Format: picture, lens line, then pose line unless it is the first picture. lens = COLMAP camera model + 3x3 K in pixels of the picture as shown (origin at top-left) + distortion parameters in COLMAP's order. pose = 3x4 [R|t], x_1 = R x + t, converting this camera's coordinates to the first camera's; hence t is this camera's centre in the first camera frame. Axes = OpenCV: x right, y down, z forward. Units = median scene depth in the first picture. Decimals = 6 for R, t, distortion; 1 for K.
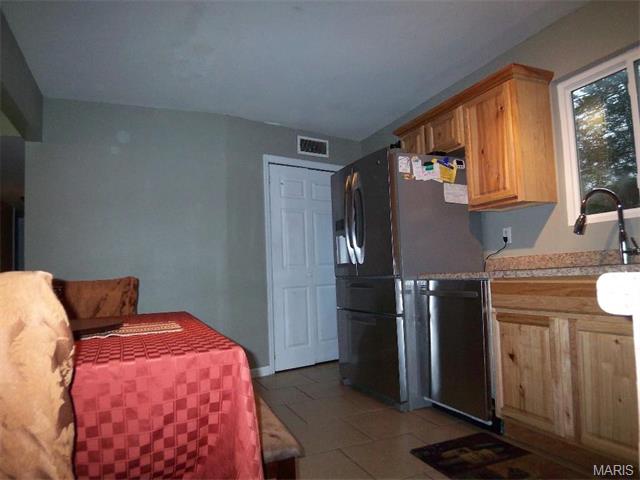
lens RADIAL K [[436.4, 0, 321.3], [0, 436.4, 241.5], [0, 0, 1]] dist [-0.000038, -0.000678]
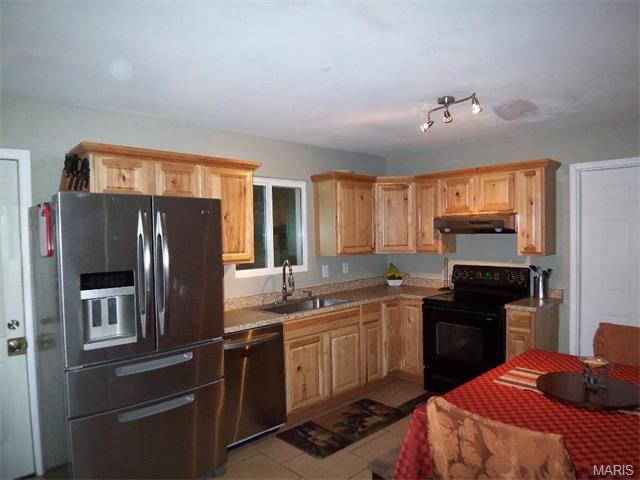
lens RADIAL K [[436.4, 0, 321.1], [0, 436.4, 243.0], [0, 0, 1]] dist [-0.000038, -0.000678]
pose [[-0.351947, 0.029971, 0.935540, -1.068859], [-0.029848, 0.998620, -0.043221, -0.118912], [-0.935544, -0.043136, -0.350566, 1.505430]]
